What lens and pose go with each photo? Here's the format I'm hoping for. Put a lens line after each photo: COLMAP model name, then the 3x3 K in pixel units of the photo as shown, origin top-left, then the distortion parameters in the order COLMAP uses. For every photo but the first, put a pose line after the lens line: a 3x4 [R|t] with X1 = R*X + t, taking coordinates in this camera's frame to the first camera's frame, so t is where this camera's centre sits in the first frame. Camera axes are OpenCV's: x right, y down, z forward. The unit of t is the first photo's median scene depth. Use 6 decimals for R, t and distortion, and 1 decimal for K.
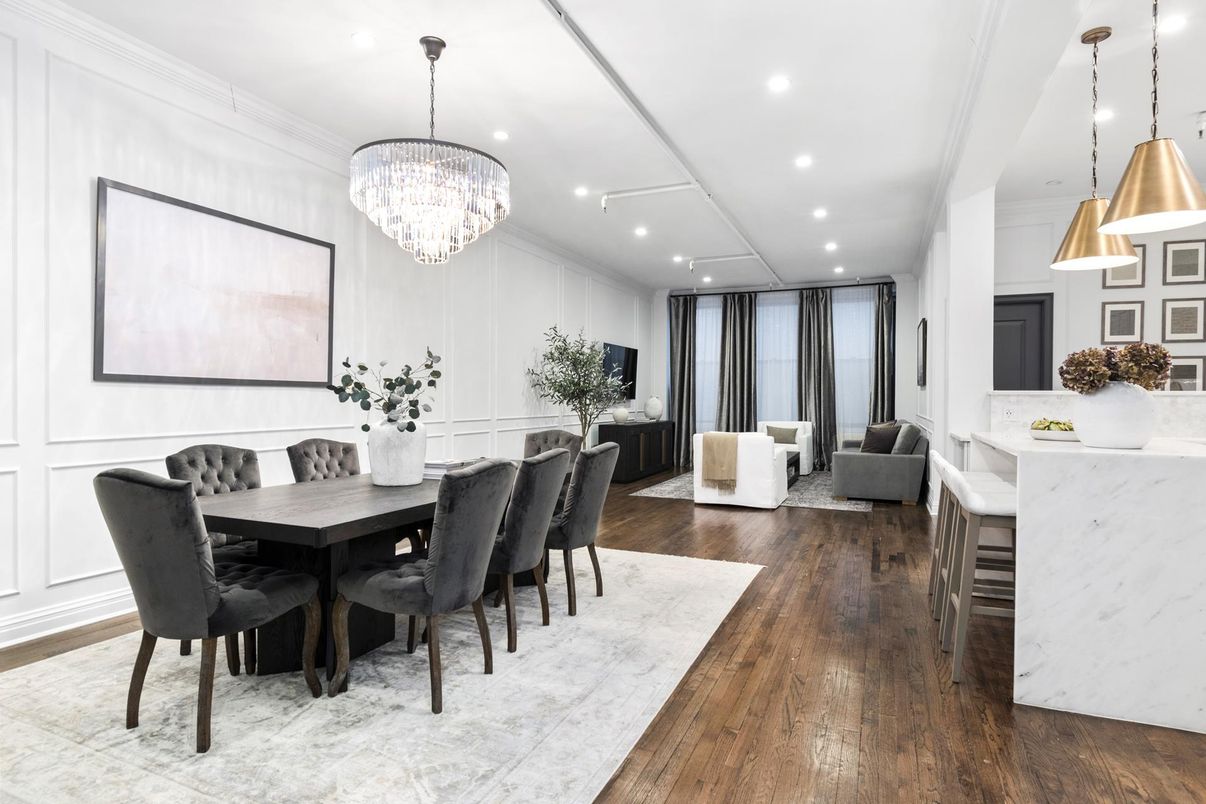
lens RADIAL K [[640.7, 0, 603.0], [0, 640.7, 402.0], [0, 0, 1]] dist [-0.004813, -0.000908]
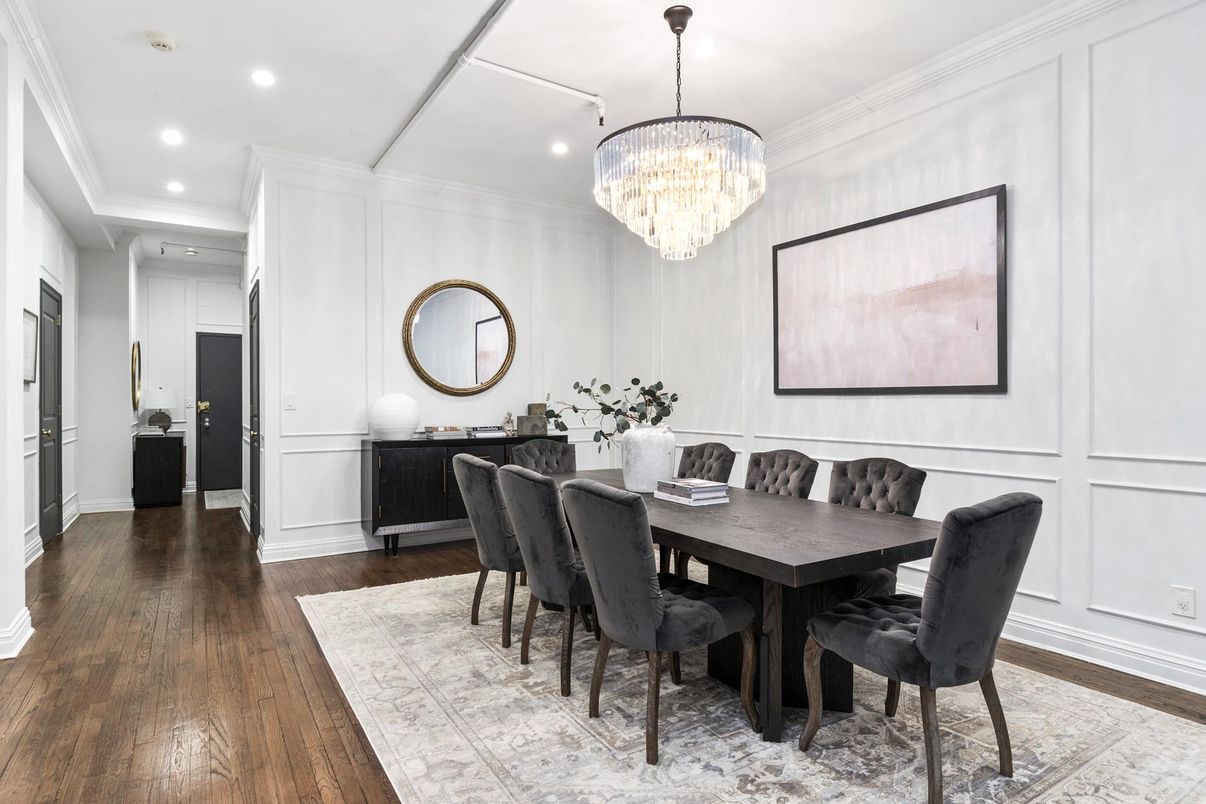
lens RADIAL K [[640.7, 0, 603.0], [0, 640.7, 402.0], [0, 0, 1]] dist [-0.004813, -0.000908]
pose [[-0.558783, -0.002863, -0.829309, 0.474103], [-0.004810, 0.999988, -0.000211, -0.012358], [0.829300, 0.003871, -0.558790, 1.247007]]
